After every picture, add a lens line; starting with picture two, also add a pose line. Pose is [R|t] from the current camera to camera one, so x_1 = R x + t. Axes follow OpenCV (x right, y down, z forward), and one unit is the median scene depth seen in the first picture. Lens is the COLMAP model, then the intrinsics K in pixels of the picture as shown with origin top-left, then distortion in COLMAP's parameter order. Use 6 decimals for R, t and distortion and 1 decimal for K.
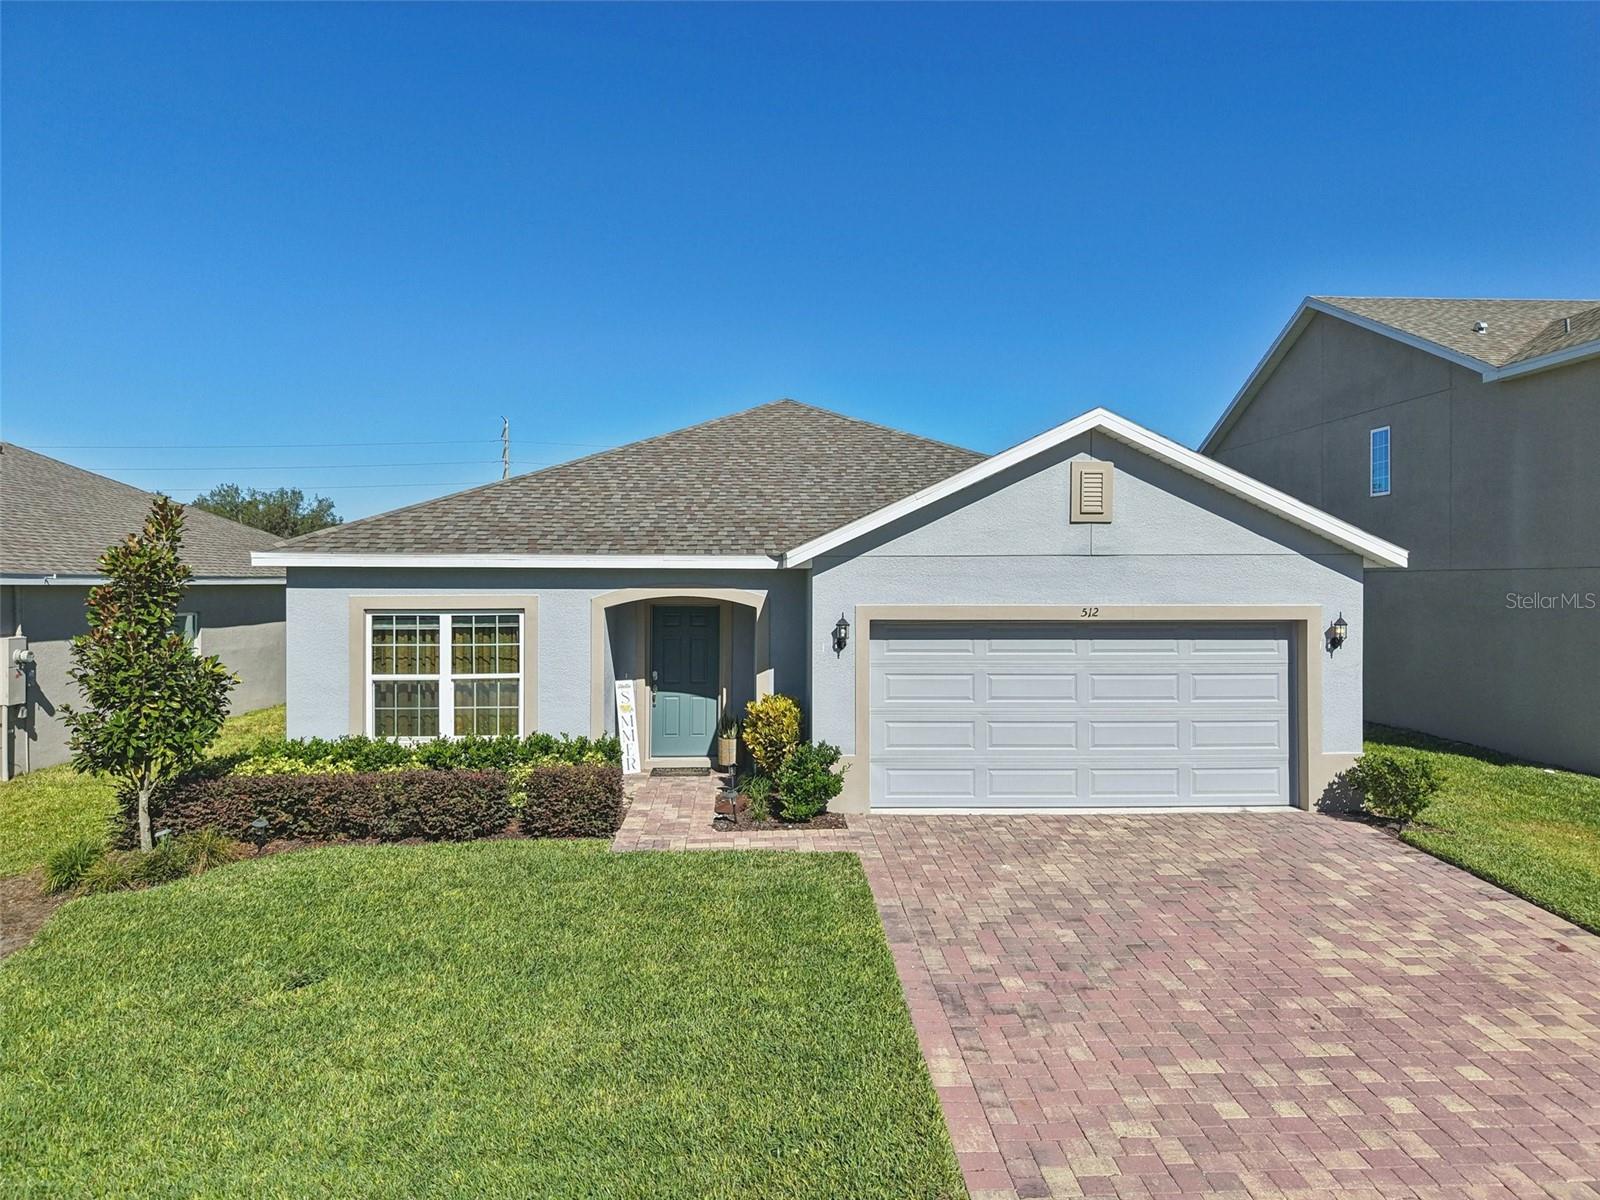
lens RADIAL K [[1056.8, 0, 777.2], [0, 1056.8, 808.9], [0, 0, 1]] dist [-0.039100, 0.046223]
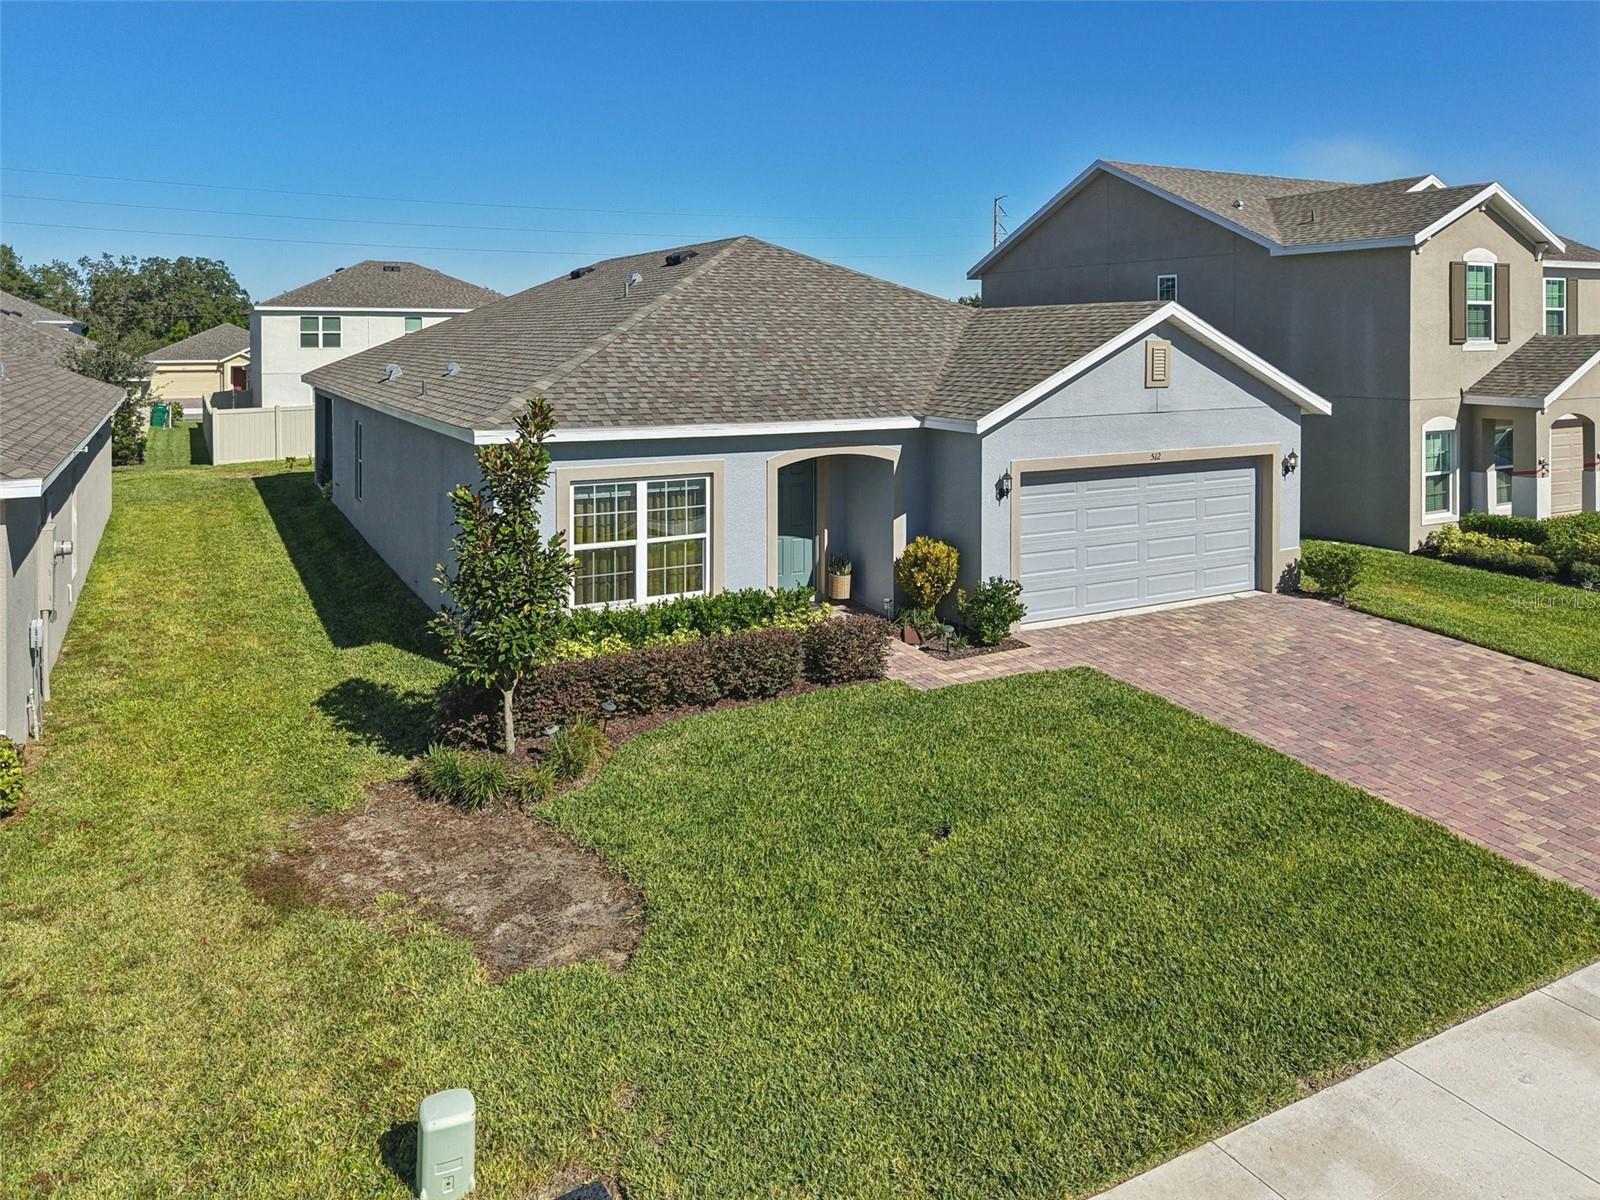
lens RADIAL K [[1112.4, 0, 684.9], [0, 1112.4, 703.8], [0, 0, 1]] dist [0.003856, -0.016943]
pose [[0.912109, -0.134573, 0.387231, -0.782900], [0.094397, 0.988147, 0.121058, -0.103243], [-0.398932, -0.073865, 0.914001, -0.045306]]
